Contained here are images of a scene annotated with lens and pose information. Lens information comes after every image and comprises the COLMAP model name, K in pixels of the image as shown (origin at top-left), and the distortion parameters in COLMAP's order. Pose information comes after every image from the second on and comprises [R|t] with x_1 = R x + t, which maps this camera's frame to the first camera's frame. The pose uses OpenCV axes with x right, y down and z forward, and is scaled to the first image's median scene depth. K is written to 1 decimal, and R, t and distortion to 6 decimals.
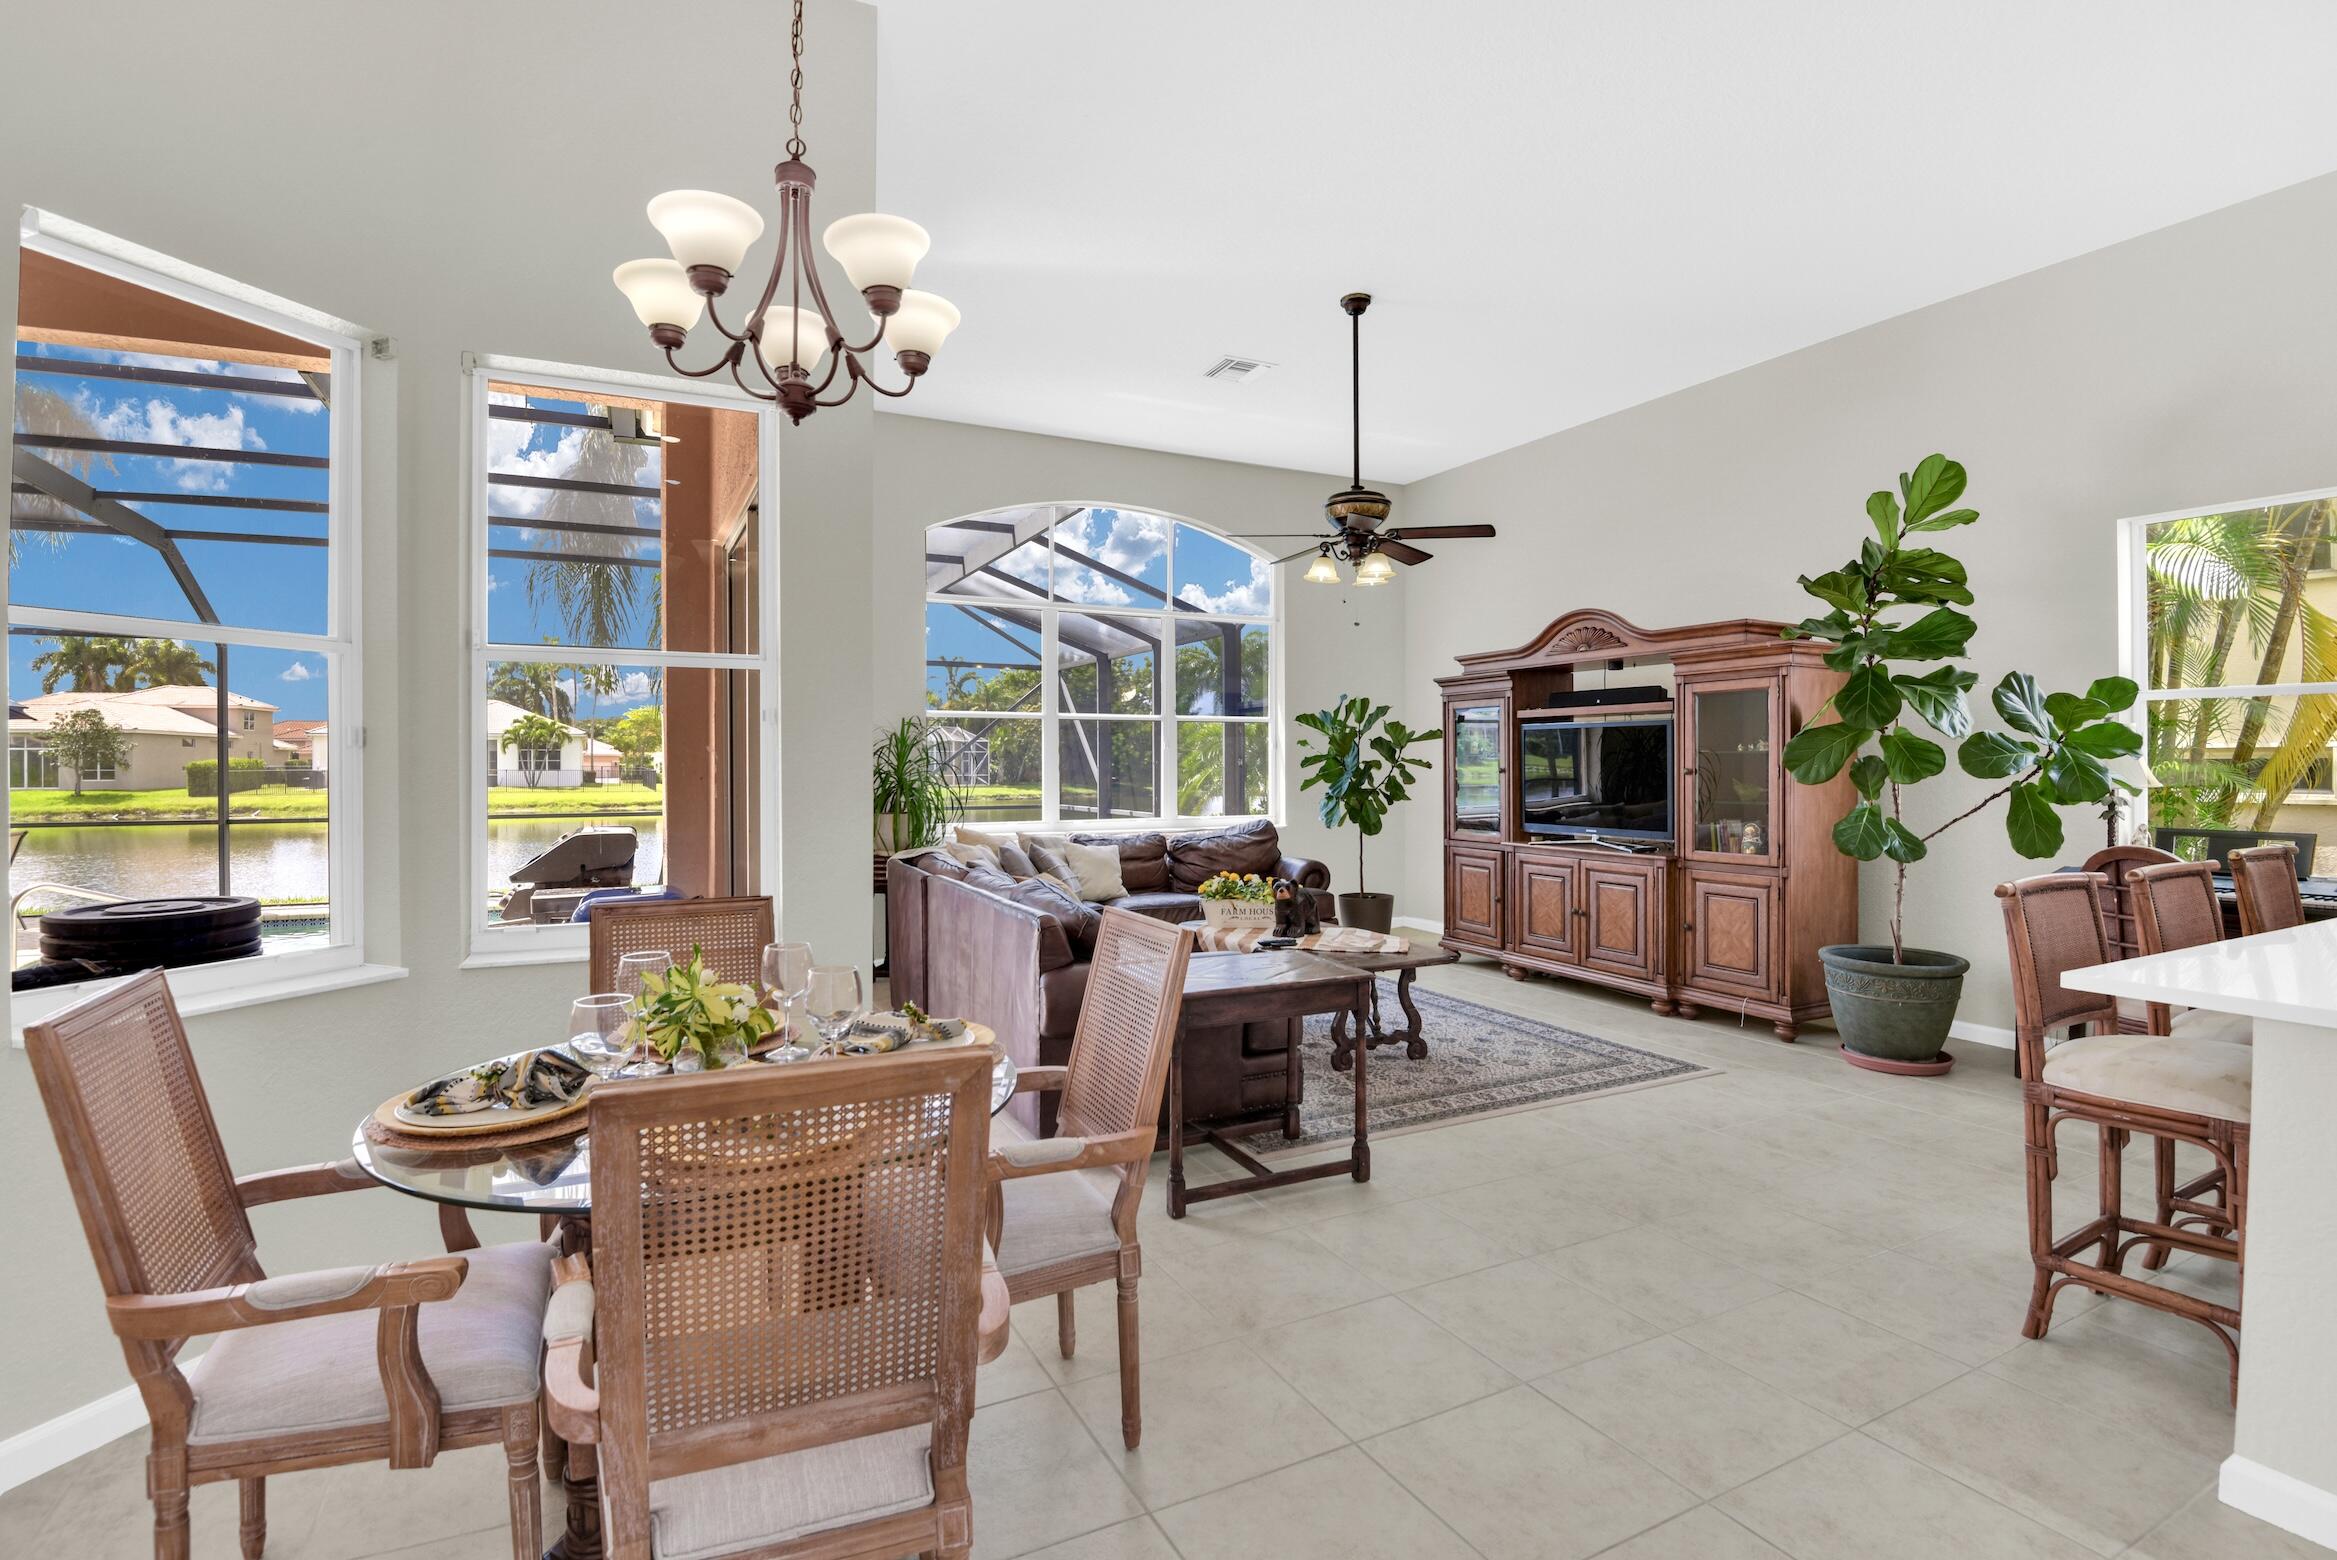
lens RADIAL K [[1096.4, 0, 1168.5], [0, 1096.4, 780.0], [0, 0, 1]] dist [-0.002255, -0.018019]
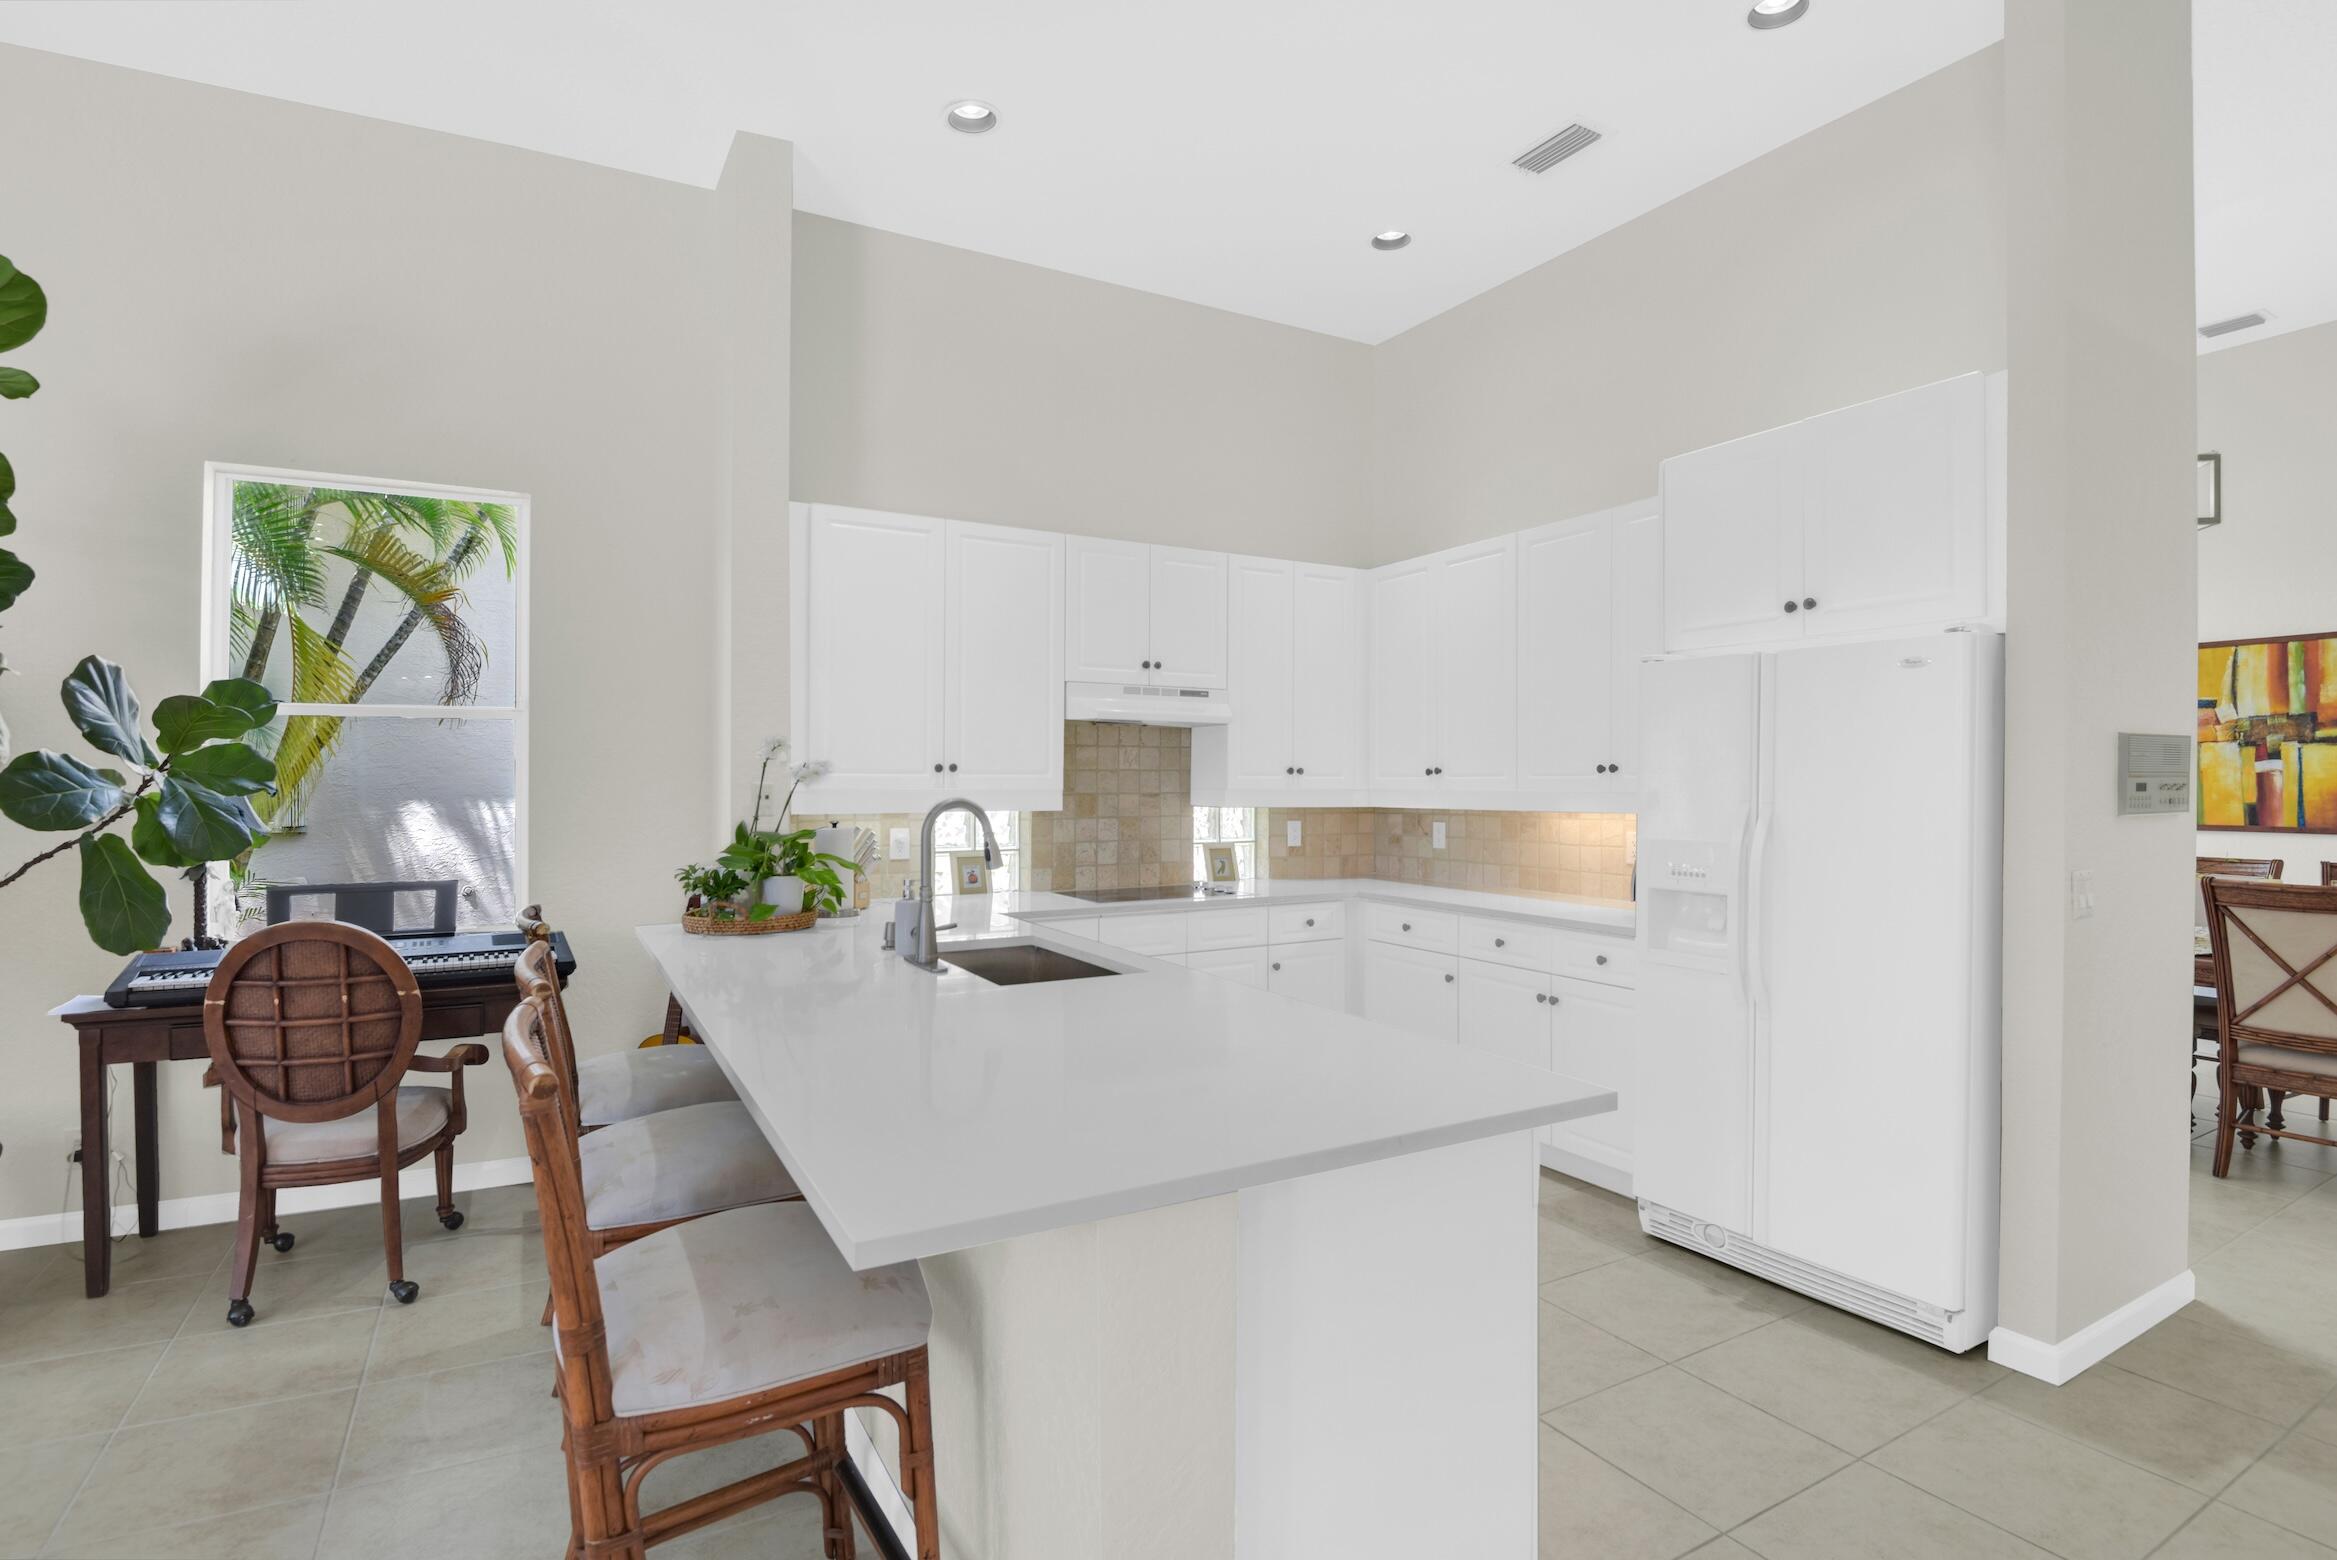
lens RADIAL K [[1096.4, 0, 1168.5], [0, 1096.4, 780.0], [0, 0, 1]] dist [-0.002255, -0.018019]
pose [[-0.051985, 0.004235, 0.998639, 0.136389], [0.006486, 0.999971, -0.003903, -0.022760], [-0.998627, 0.006274, -0.052011, 0.423569]]
